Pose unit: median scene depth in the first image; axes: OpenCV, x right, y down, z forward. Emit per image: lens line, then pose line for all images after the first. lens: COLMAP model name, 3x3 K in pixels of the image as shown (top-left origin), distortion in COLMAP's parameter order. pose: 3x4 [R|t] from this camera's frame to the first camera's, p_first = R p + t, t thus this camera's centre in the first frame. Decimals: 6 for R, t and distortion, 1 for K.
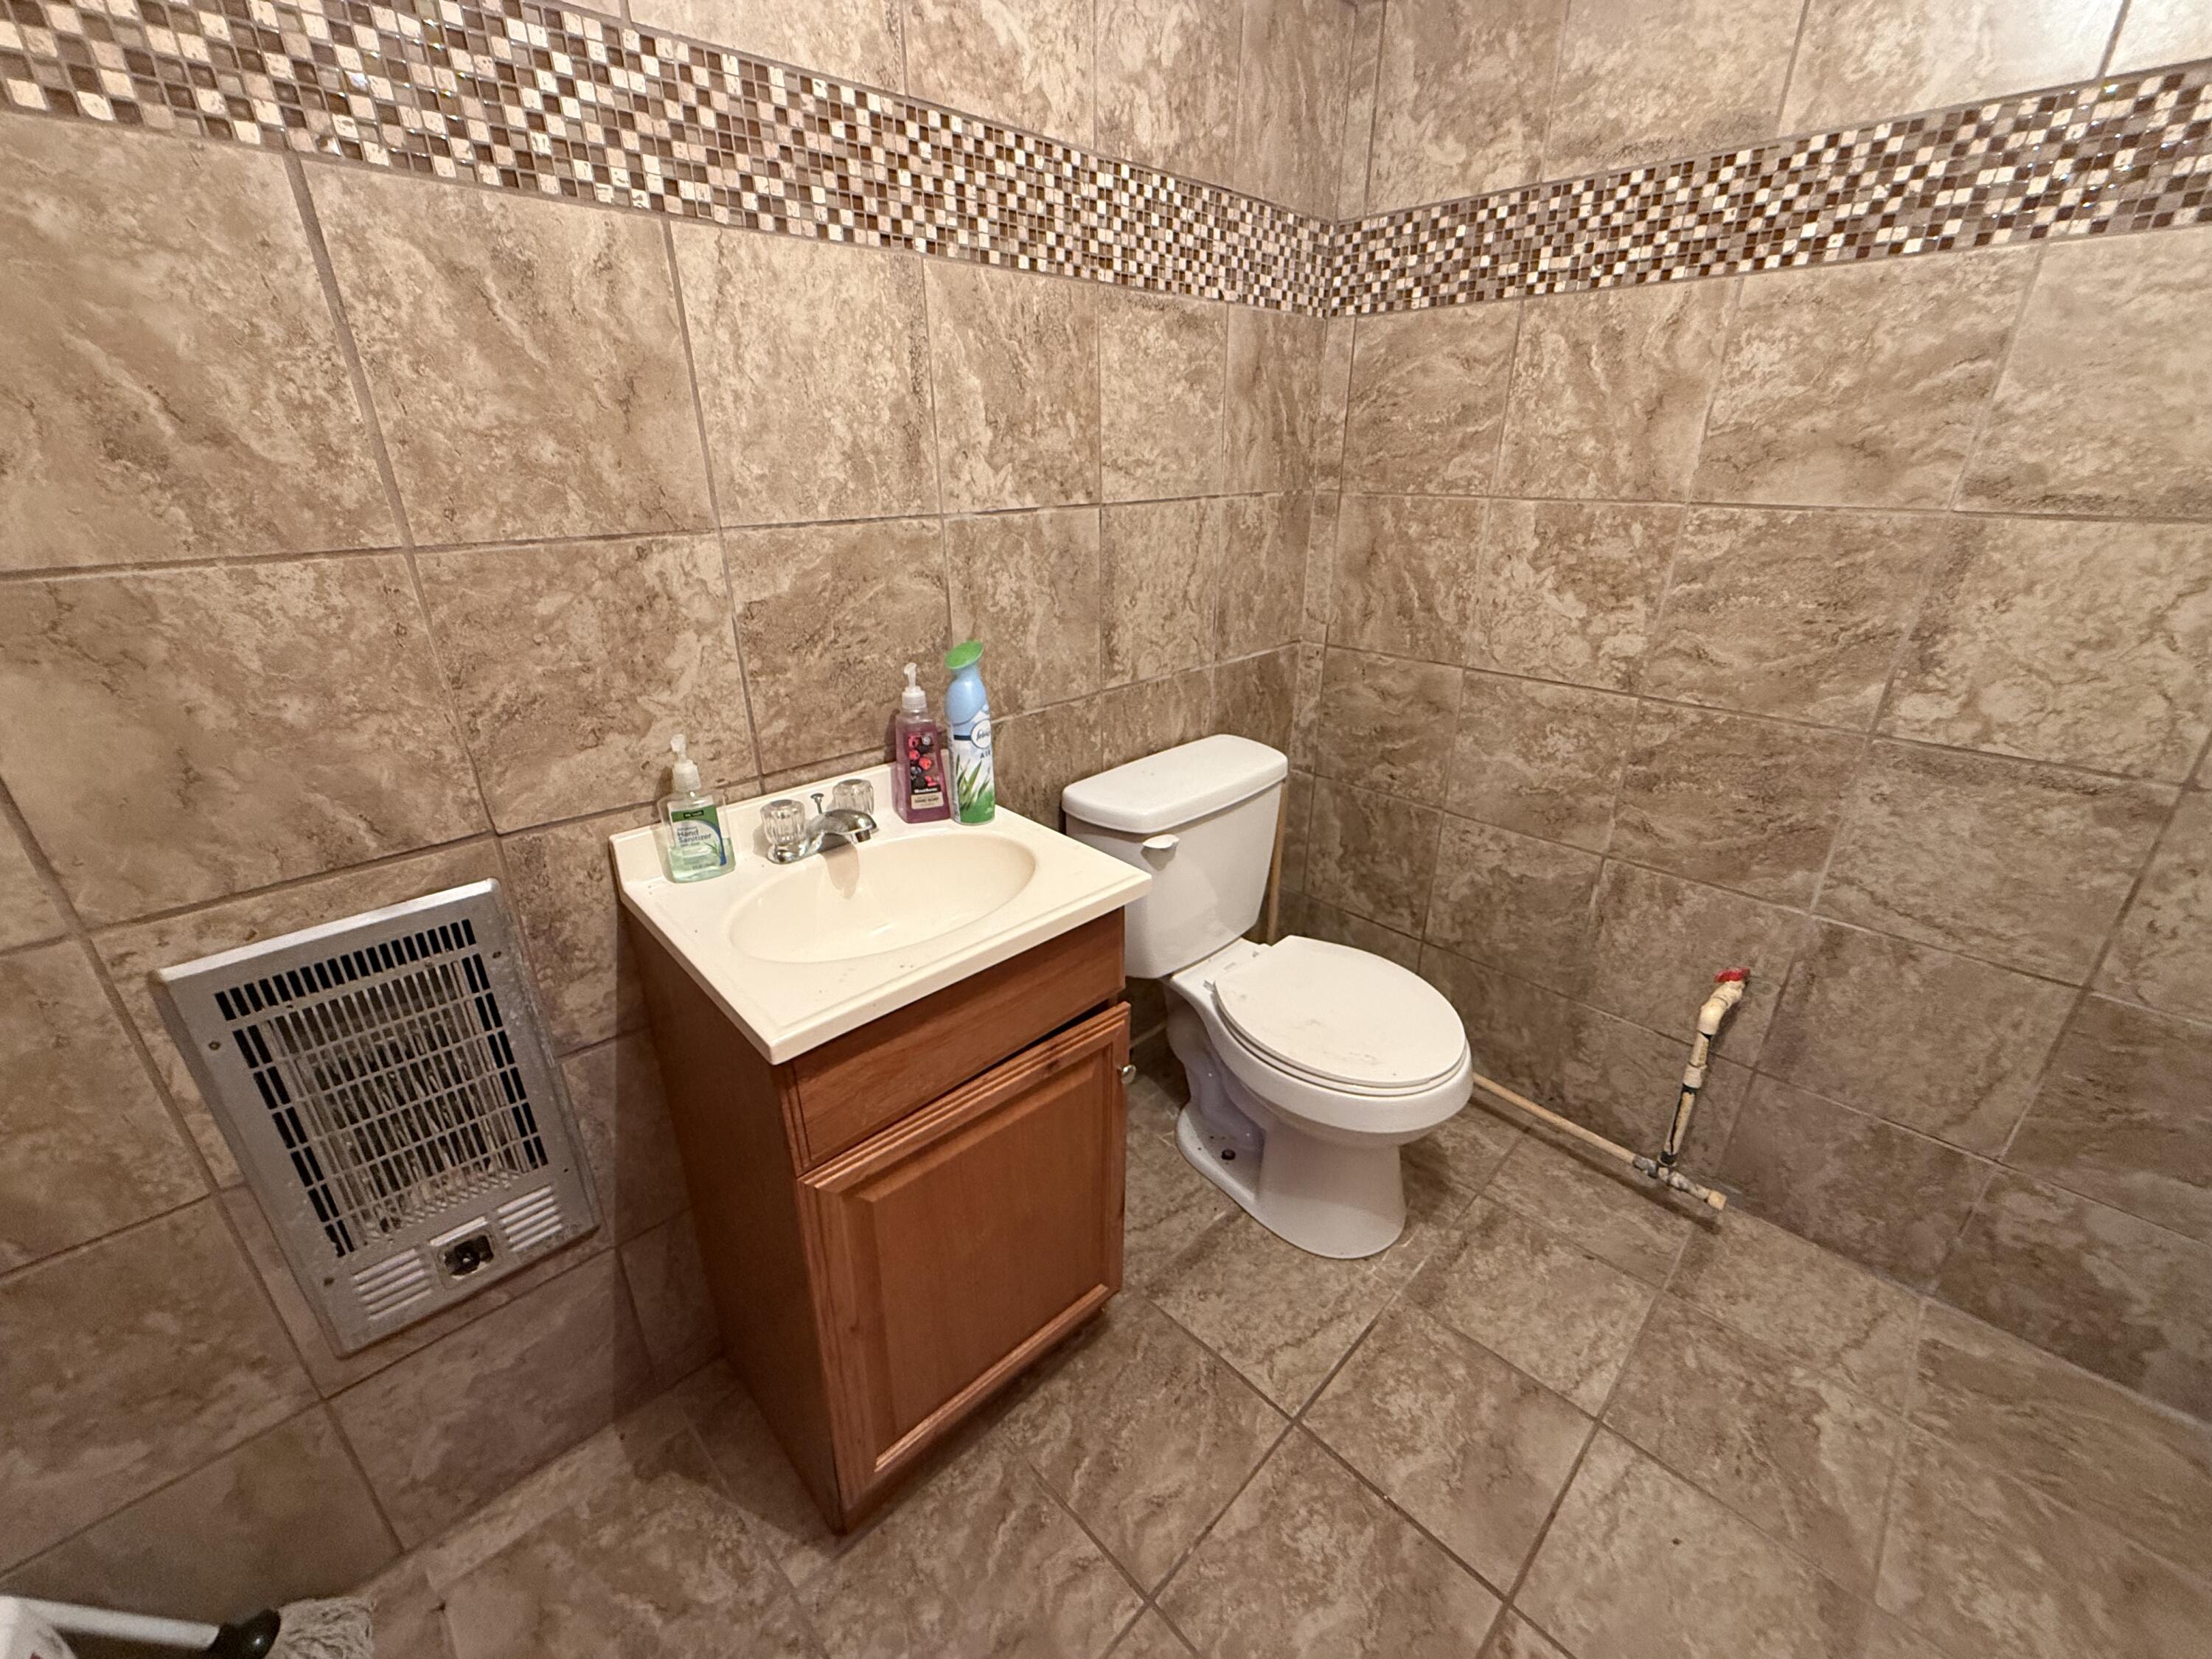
lens RADIAL K [[894.3, 0, 1106.0], [0, 894.3, 829.5], [0, 0, 1]] dist [-0.001460, 0.000118]
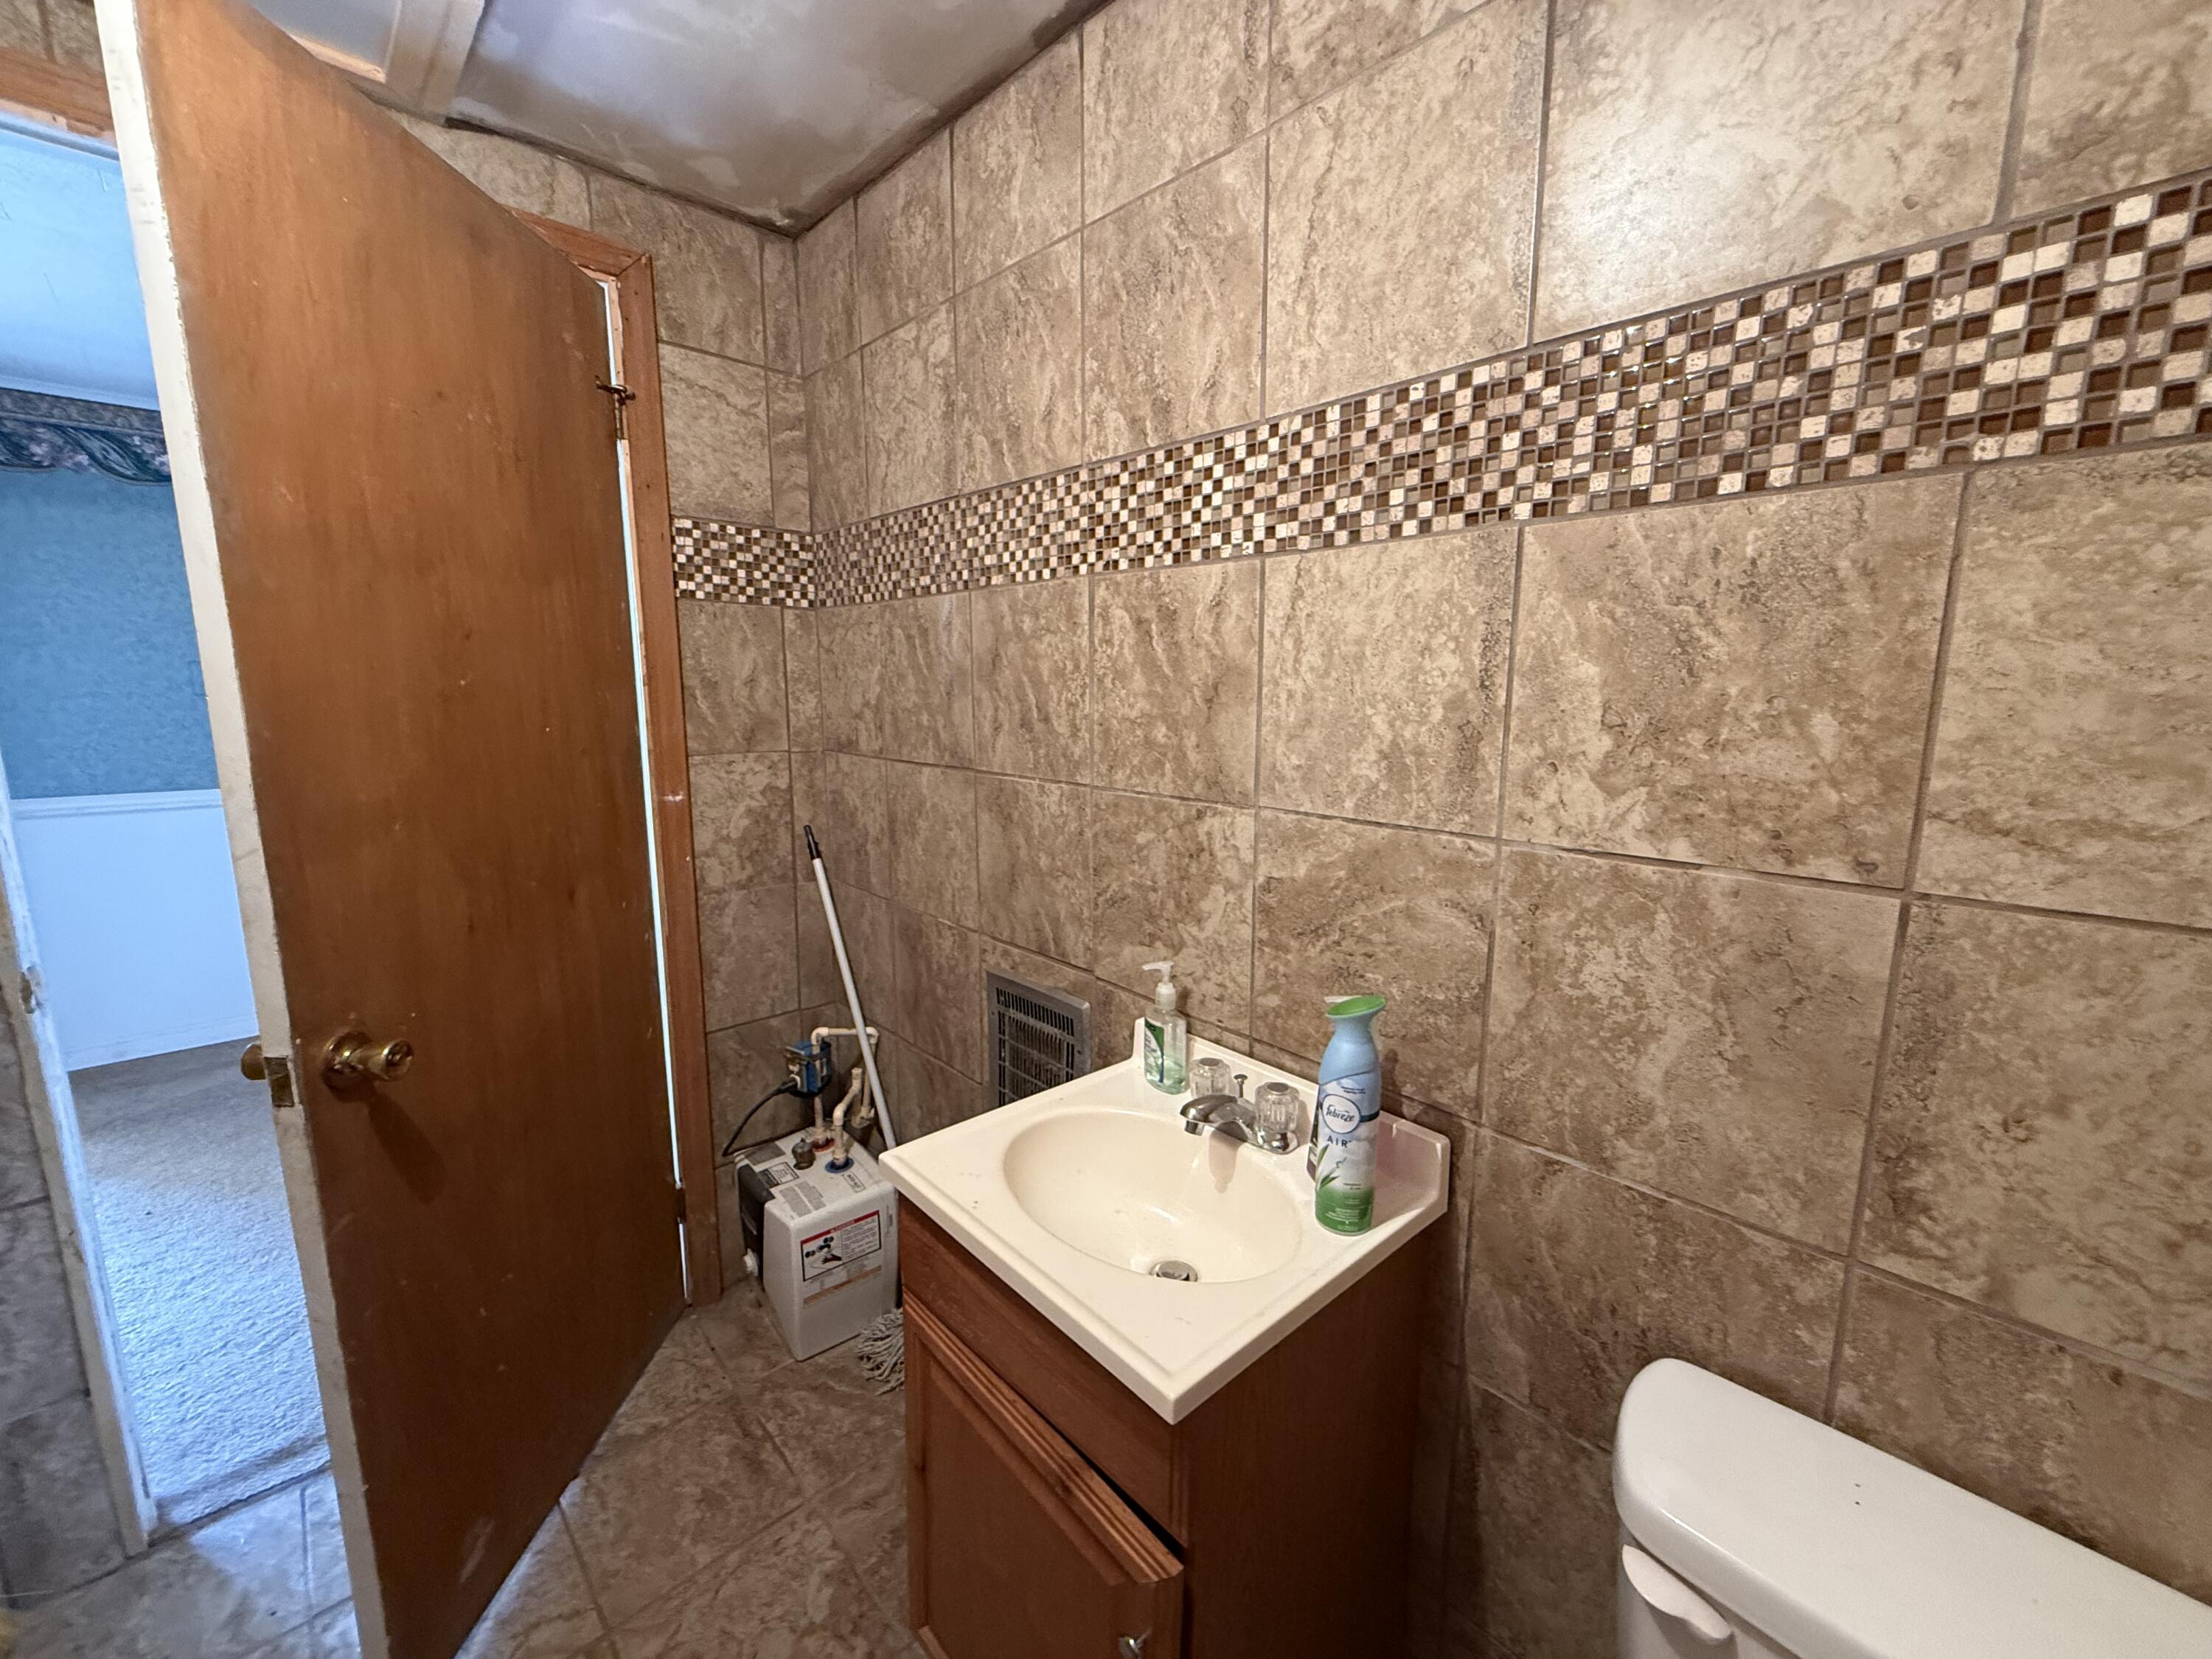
lens RADIAL K [[894.3, 0, 1106.0], [0, 894.3, 829.5], [0, 0, 1]] dist [-0.001460, 0.000118]
pose [[-0.033546, 0.165583, -0.985625, 0.634304], [-0.400172, 0.901453, 0.165062, -0.409583], [0.915826, 0.399956, 0.036022, 0.789147]]
